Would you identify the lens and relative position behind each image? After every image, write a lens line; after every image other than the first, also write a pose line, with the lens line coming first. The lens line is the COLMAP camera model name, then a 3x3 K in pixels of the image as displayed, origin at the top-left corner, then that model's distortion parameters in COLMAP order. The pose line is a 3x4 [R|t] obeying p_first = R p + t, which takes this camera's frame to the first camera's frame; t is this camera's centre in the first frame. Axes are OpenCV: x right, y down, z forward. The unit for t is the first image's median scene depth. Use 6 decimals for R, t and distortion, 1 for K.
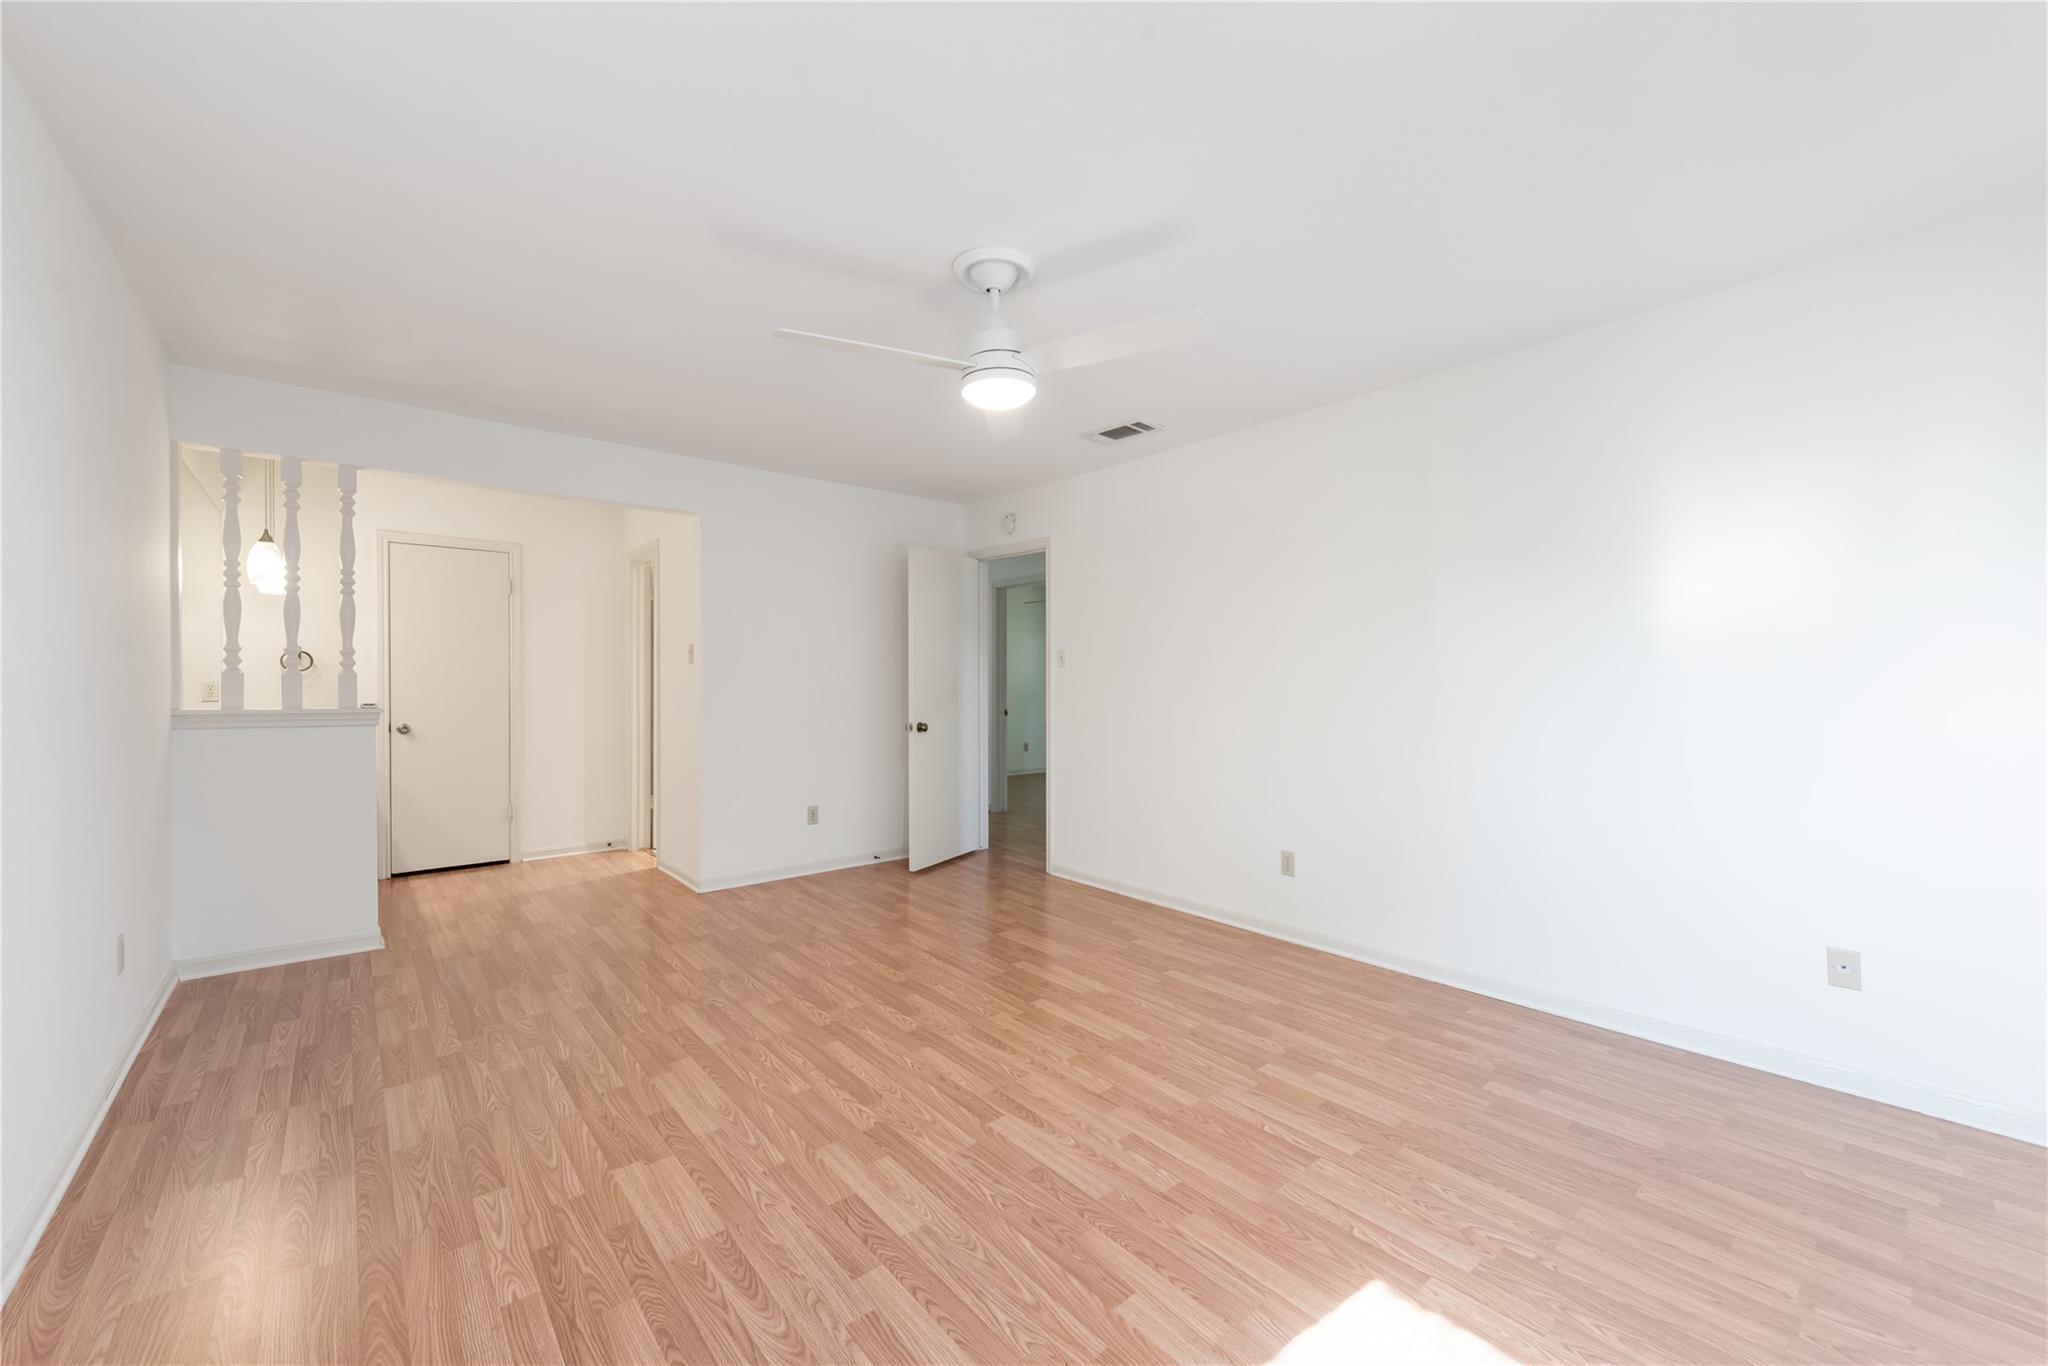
lens RADIAL K [[805.4, 0, 1031.0], [0, 805.4, 681.2], [0, 0, 1]] dist [0.000693, -0.000644]
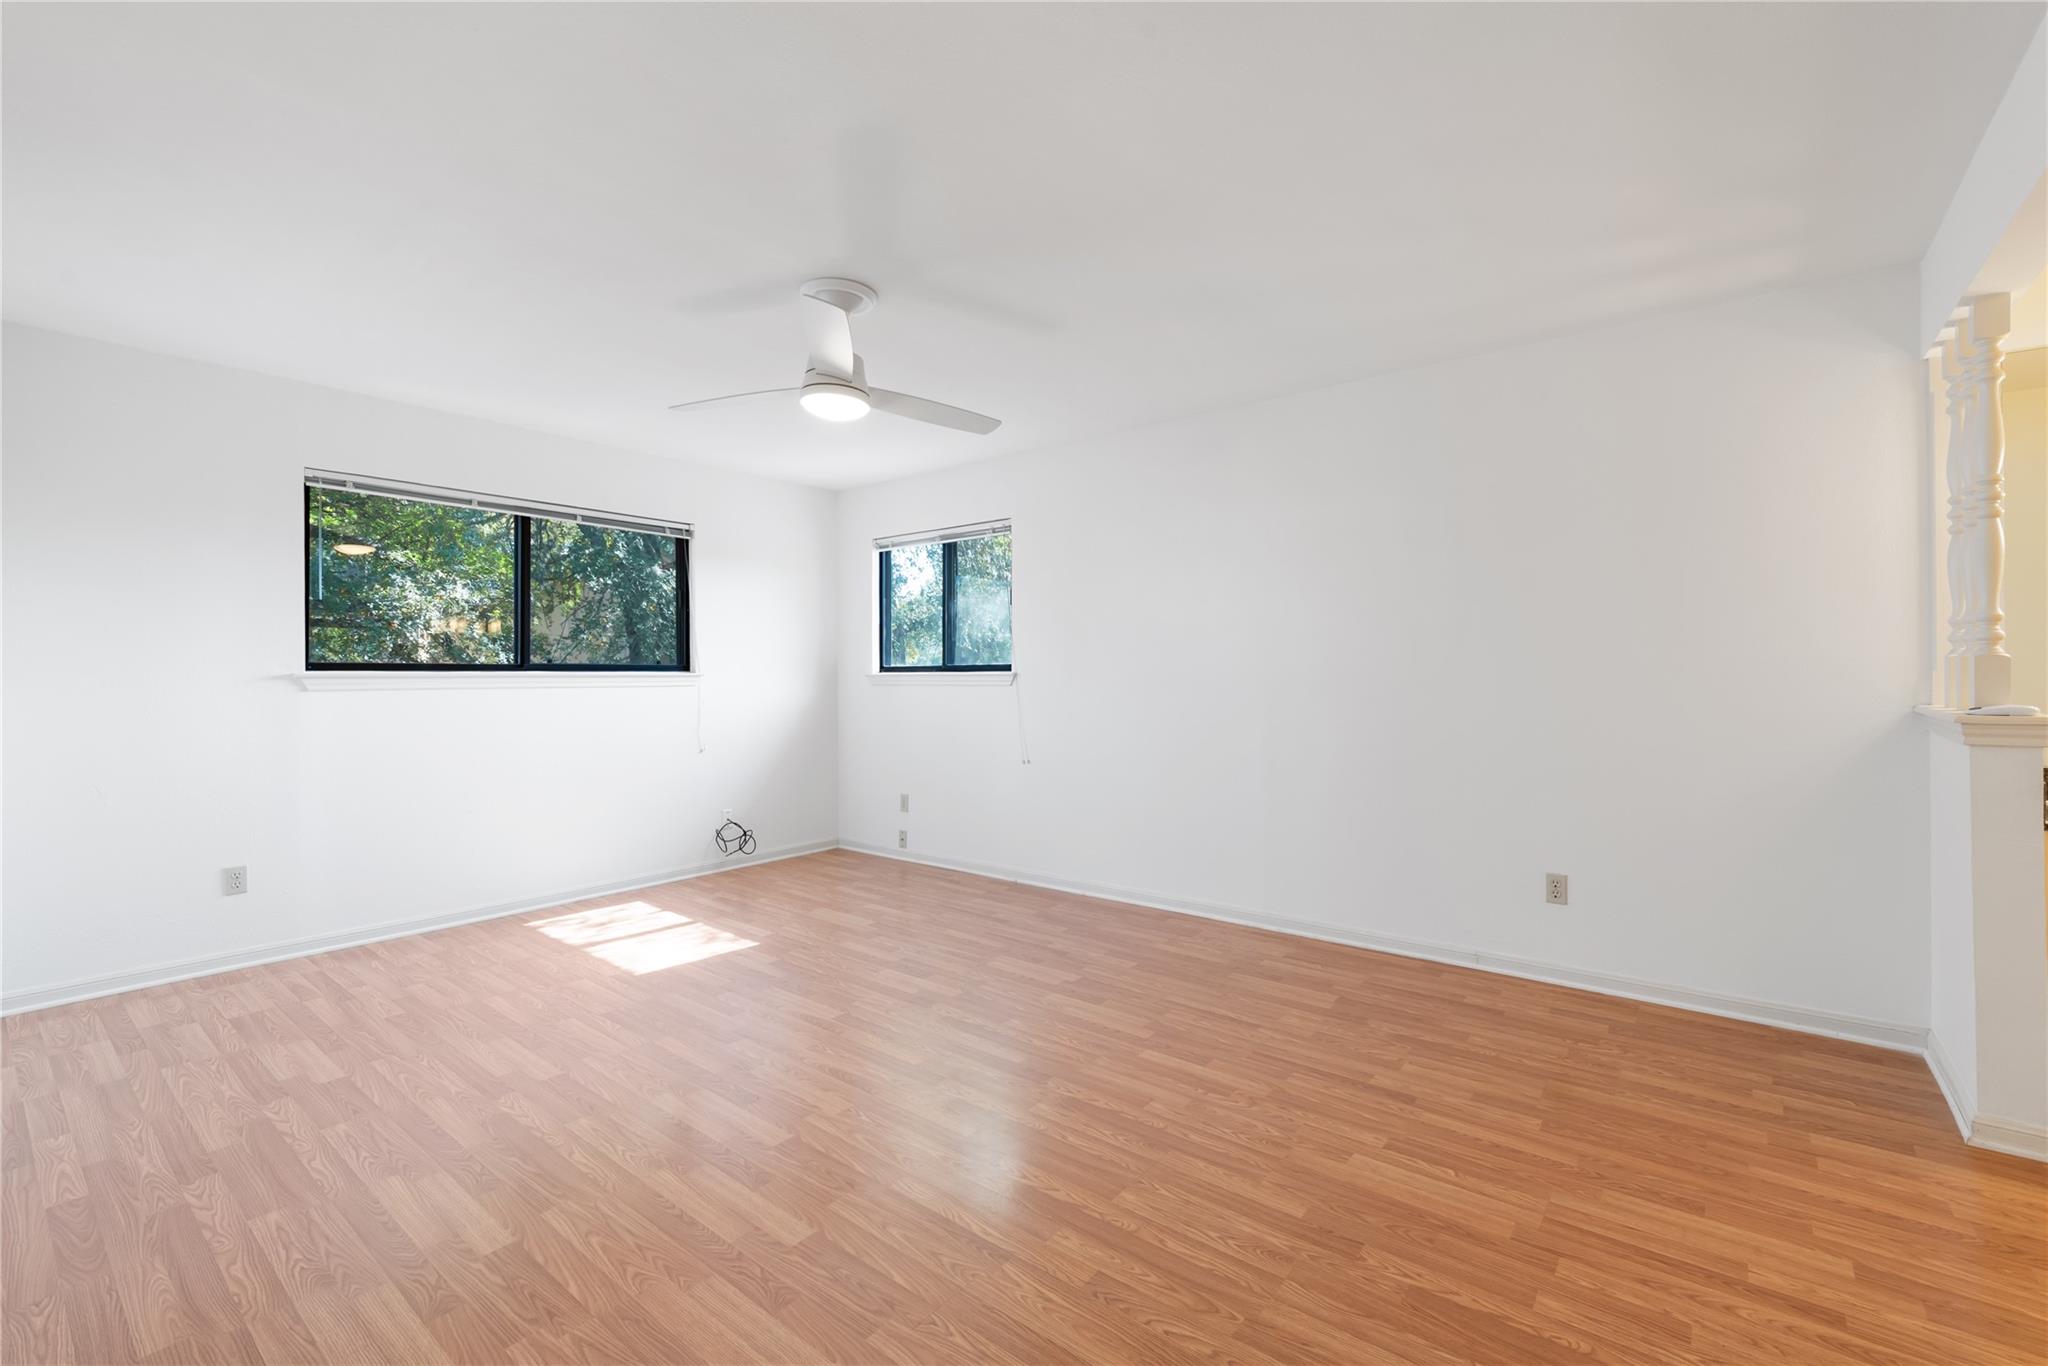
lens RADIAL K [[894.7, 0, 1031.4], [0, 894.7, 679.7], [0, 0, 1]] dist [-0.001333, 0.000017]
pose [[-0.982482, 0.003065, -0.186335, -0.071972], [0.001763, 0.999973, 0.007156, 0.003646], [0.186352, 0.006702, -0.982460, 2.148438]]
